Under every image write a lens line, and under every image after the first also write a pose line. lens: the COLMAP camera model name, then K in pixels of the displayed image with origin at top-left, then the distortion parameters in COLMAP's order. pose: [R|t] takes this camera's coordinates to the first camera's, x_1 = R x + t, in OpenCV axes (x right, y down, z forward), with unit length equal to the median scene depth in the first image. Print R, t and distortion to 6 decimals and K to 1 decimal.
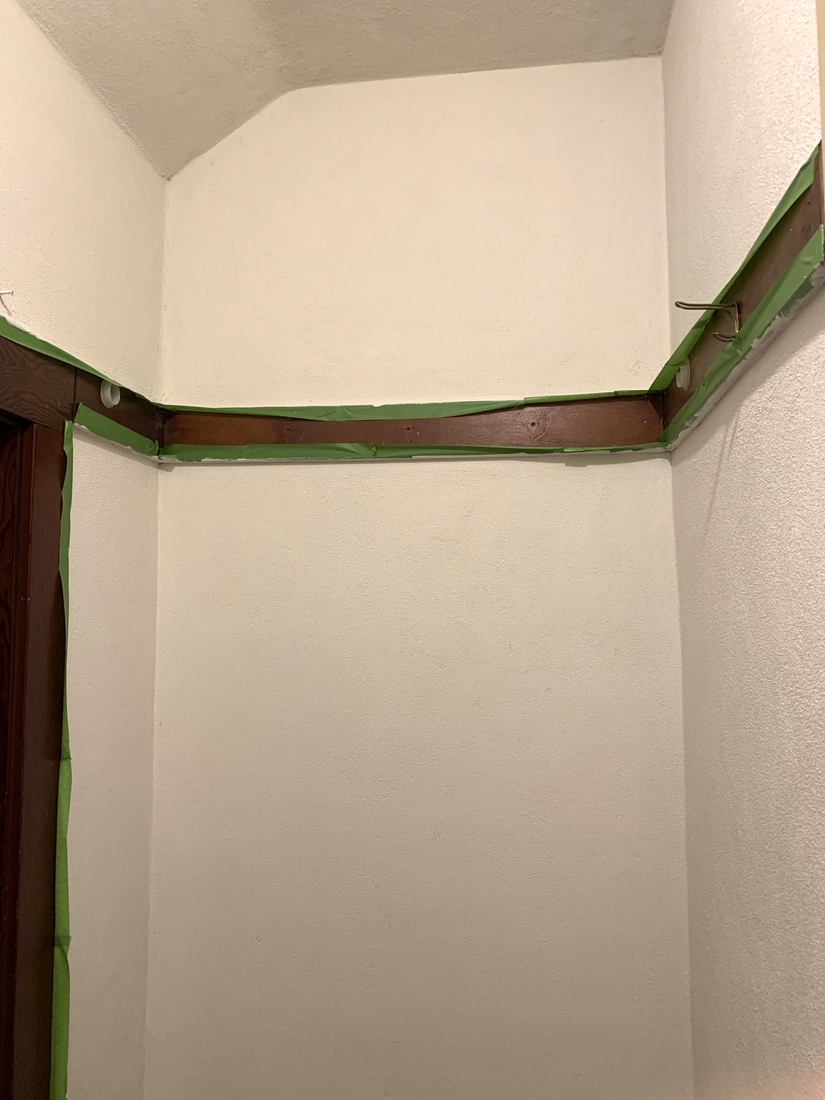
lens RADIAL K [[825.4, 0, 415.2], [0, 825.4, 544.5], [0, 0, 1]] dist [0.033184, -0.019427]
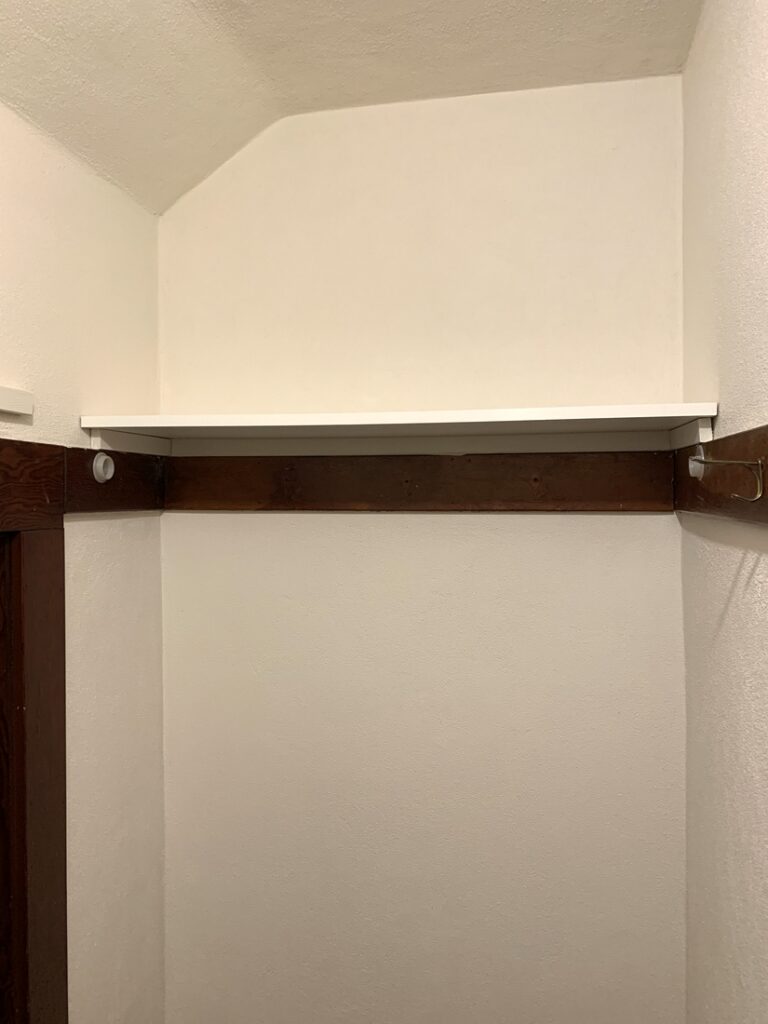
lens RADIAL K [[768.4, 0, 388.3], [0, 768.4, 494.2], [0, 0, 1]] dist [0.033184, -0.019427]
pose [[0.998275, -0.002759, -0.058652, 0.022946], [0.008447, 0.995253, 0.096951, -0.216481], [0.058106, -0.097279, 0.993559, 0.093551]]
